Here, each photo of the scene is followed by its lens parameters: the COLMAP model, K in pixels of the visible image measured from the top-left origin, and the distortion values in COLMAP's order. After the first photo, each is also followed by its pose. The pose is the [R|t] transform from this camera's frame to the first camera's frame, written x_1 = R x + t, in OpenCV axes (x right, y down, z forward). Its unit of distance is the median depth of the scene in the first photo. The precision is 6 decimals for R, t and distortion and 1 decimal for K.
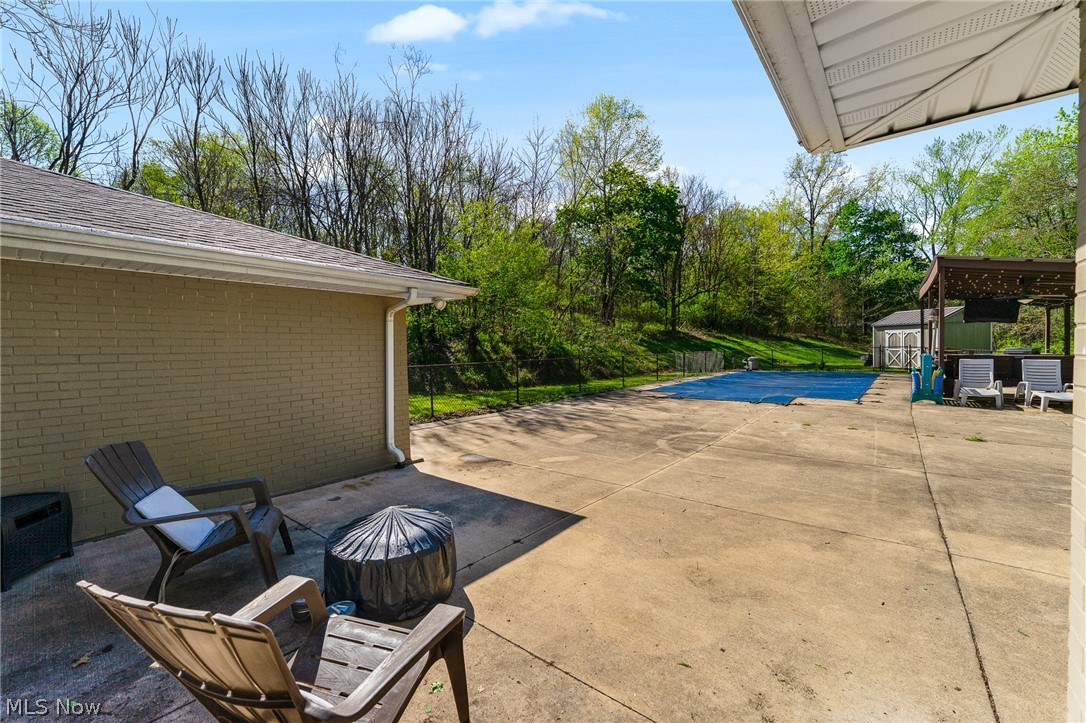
lens RADIAL K [[434.9, 0, 546.7], [0, 434.9, 352.3], [0, 0, 1]] dist [-0.000852, -0.000084]
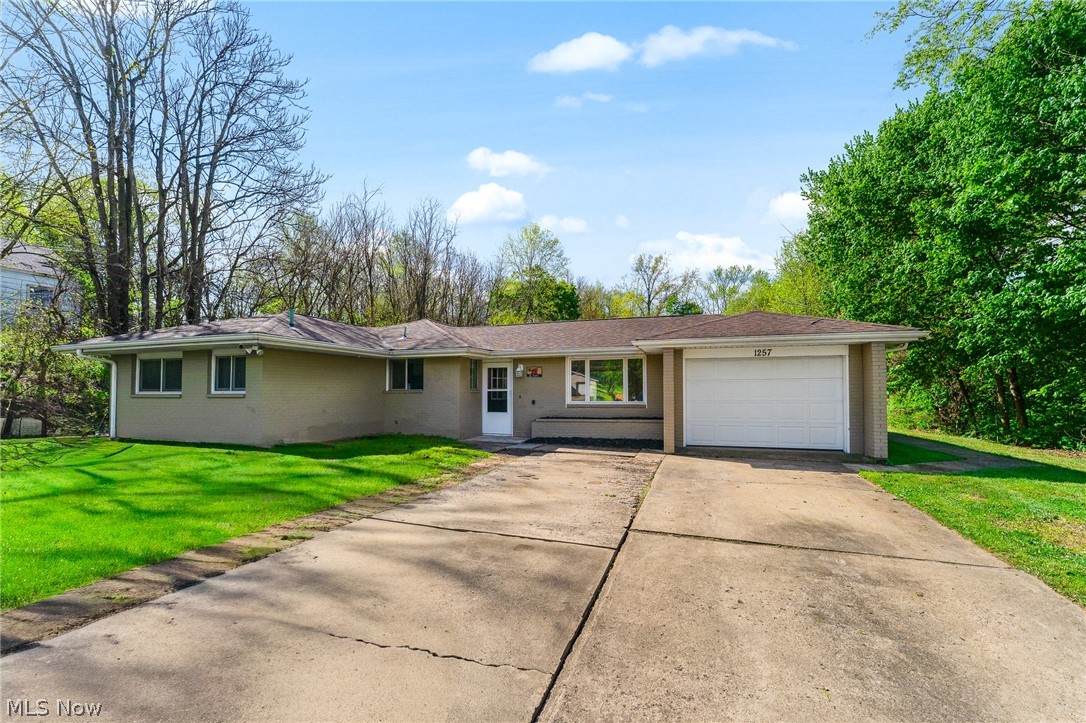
lens RADIAL K [[444.6, 0, 559.9], [0, 444.6, 381.5], [0, 0, 1]] dist [-0.000541, -0.000034]
pose [[0.935037, 0.030413, 0.353244, -0.199274], [-0.016461, 0.998964, -0.042434, 0.010739], [-0.354169, 0.033863, 0.934568, -0.288684]]
